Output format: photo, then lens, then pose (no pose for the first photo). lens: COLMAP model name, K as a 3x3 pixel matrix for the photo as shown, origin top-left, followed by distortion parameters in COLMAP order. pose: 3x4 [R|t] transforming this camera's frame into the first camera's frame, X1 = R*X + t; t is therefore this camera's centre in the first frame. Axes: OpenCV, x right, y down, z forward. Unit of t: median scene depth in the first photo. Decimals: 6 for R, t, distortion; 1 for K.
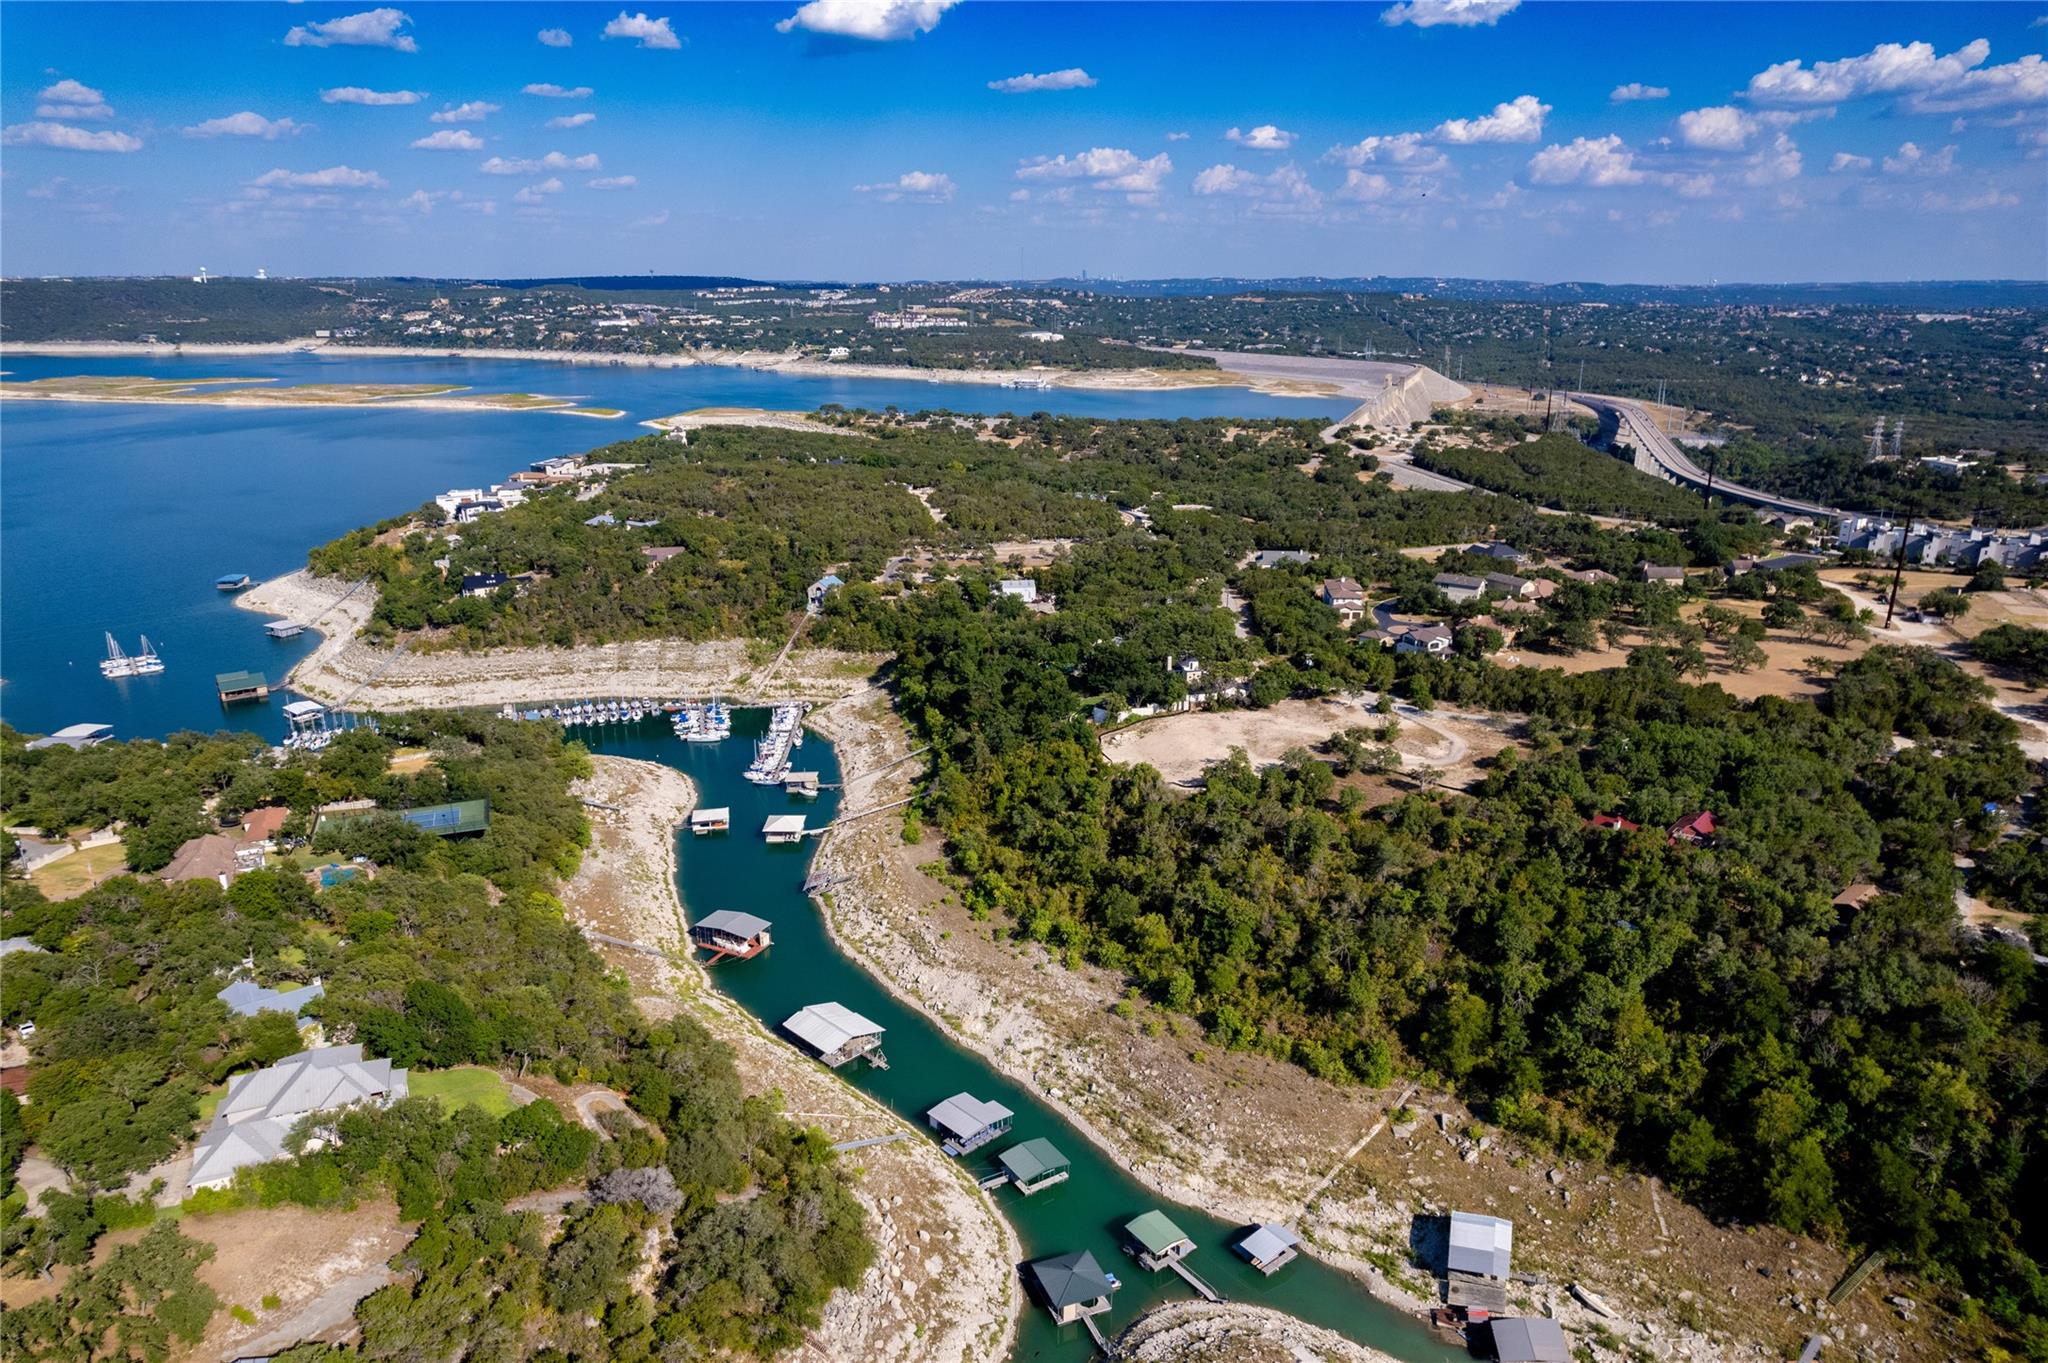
lens RADIAL K [[1338.2, 0, 1037.0], [0, 1338.2, 692.7], [0, 0, 1]] dist [-0.080225, 0.092073]
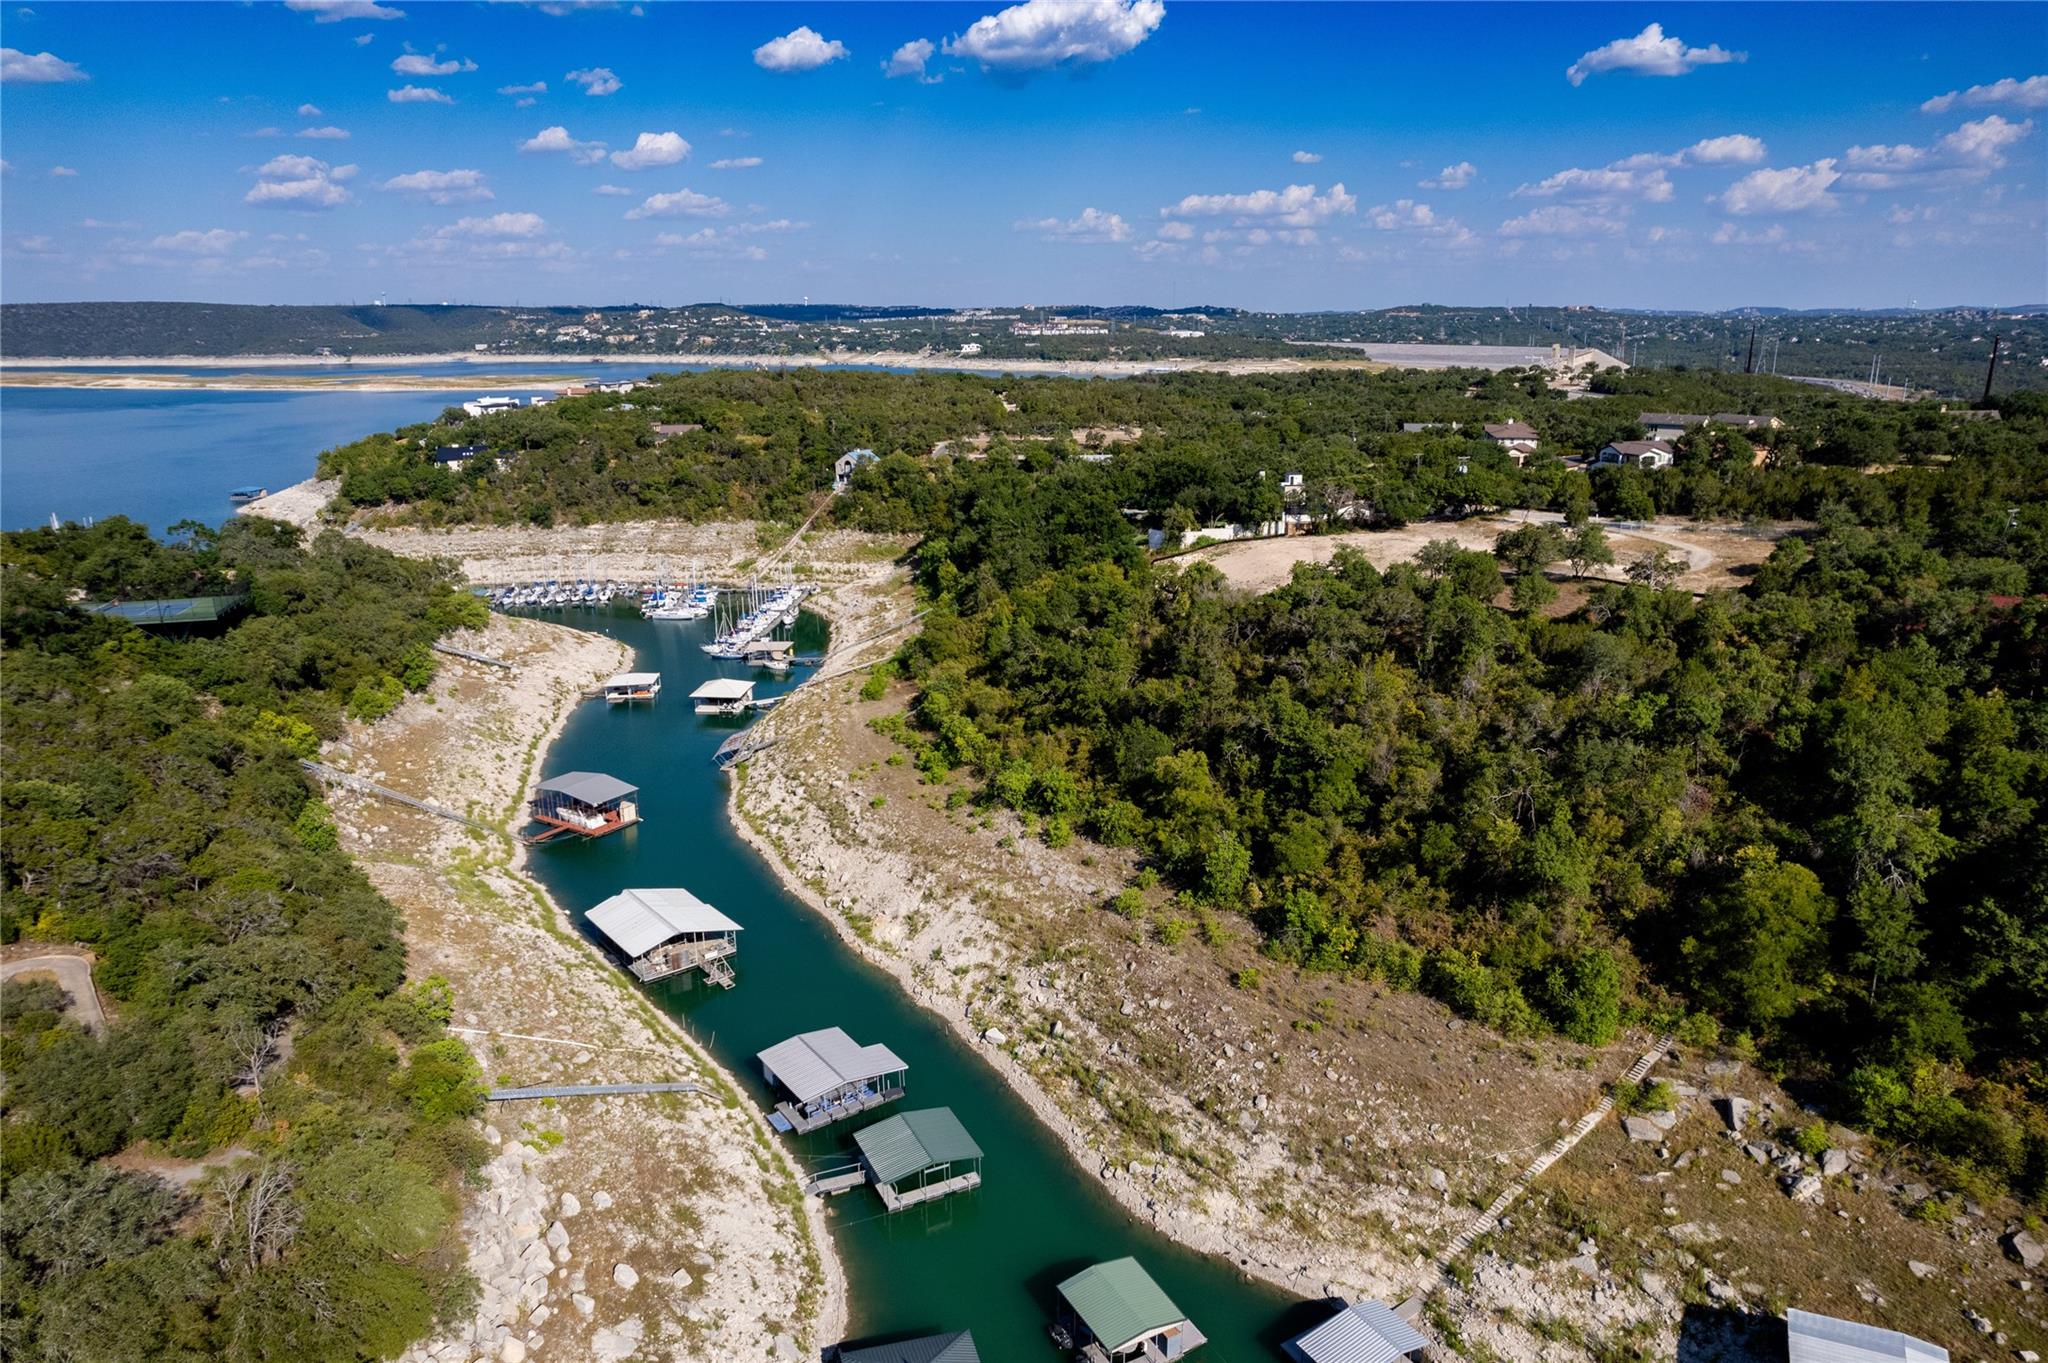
lens RADIAL K [[1329.4, 0, 1037.2], [0, 1329.4, 694.0], [0, 0, 1]] dist [-0.081177, 0.093027]
pose [[0.993722, 0.021790, -0.109738, 0.077239], [-0.024768, 0.999359, -0.025844, 0.144456], [0.109104, 0.028400, 0.993625, 0.373846]]
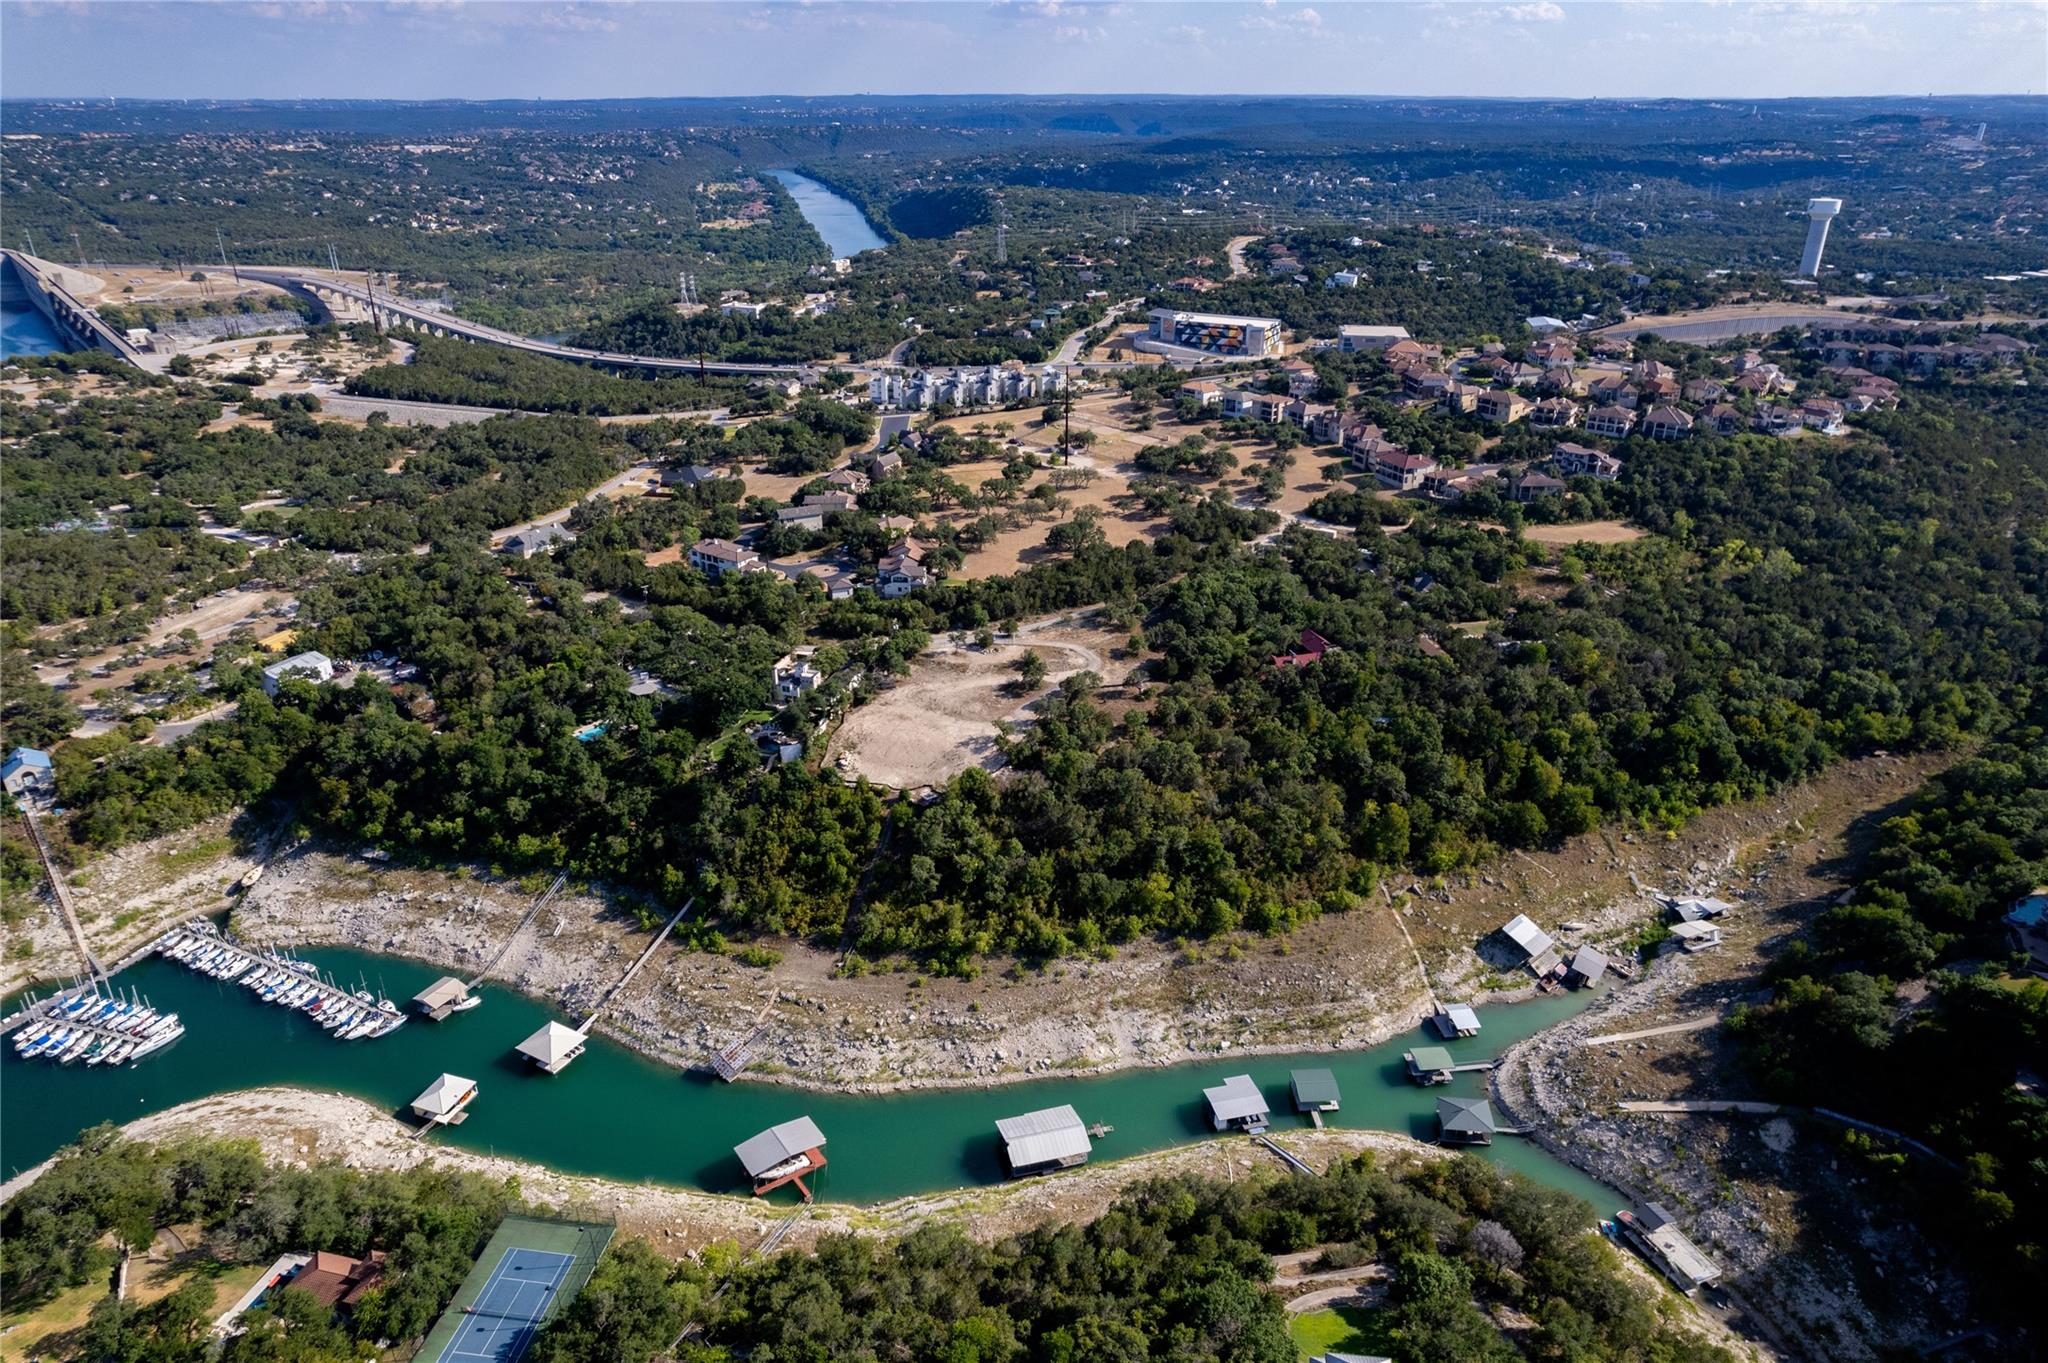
lens RADIAL K [[1329.4, 0, 1037.2], [0, 1329.4, 694.0], [0, 0, 1]] dist [-0.081177, 0.093027]
pose [[0.493610, -0.363091, 0.790262, -0.727901], [0.259792, 0.928749, 0.264450, -0.274626], [-0.829974, 0.074769, 0.552768, 0.411858]]
